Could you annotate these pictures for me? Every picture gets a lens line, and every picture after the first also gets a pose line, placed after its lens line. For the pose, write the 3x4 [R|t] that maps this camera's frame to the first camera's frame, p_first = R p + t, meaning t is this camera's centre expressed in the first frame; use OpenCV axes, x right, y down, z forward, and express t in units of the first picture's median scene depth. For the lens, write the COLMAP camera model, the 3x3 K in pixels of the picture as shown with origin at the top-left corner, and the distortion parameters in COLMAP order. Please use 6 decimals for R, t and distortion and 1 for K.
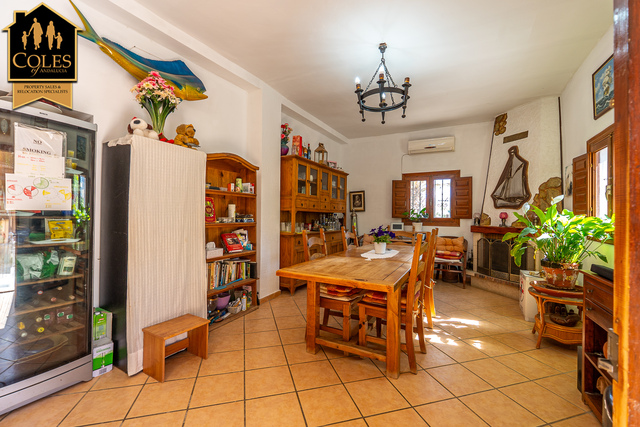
lens RADIAL K [[269.4, 0, 315.7], [0, 269.4, 213.3], [0, 0, 1]] dist [-0.001620, -0.000792]
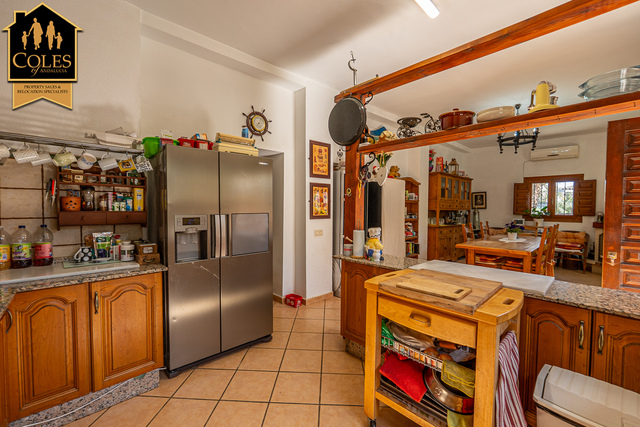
lens RADIAL K [[269.4, 0, 319.8], [0, 269.4, 213.9], [0, 0, 1]] dist [-0.001620, -0.000792]
pose [[0.953897, 0.007134, -0.300050, -0.252303], [0.002404, 0.999504, 0.031408, -0.035450], [0.300125, -0.030681, 0.953406, -0.569427]]
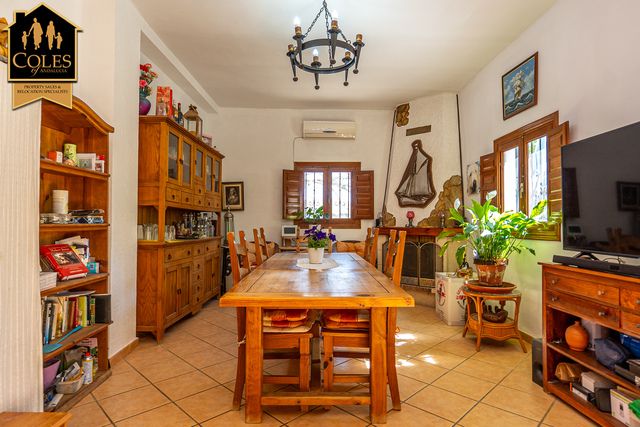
lens RADIAL K [[360.5, 0, 319.5], [0, 360.5, 213.0], [0, 0, 1]] dist [0.000737, -0.000611]
pose [[0.868248, 0.005483, 0.496100, -0.178062], [0.001078, 0.999916, -0.012940, 0.018006], [-0.496129, 0.011770, 0.868169, 0.098261]]
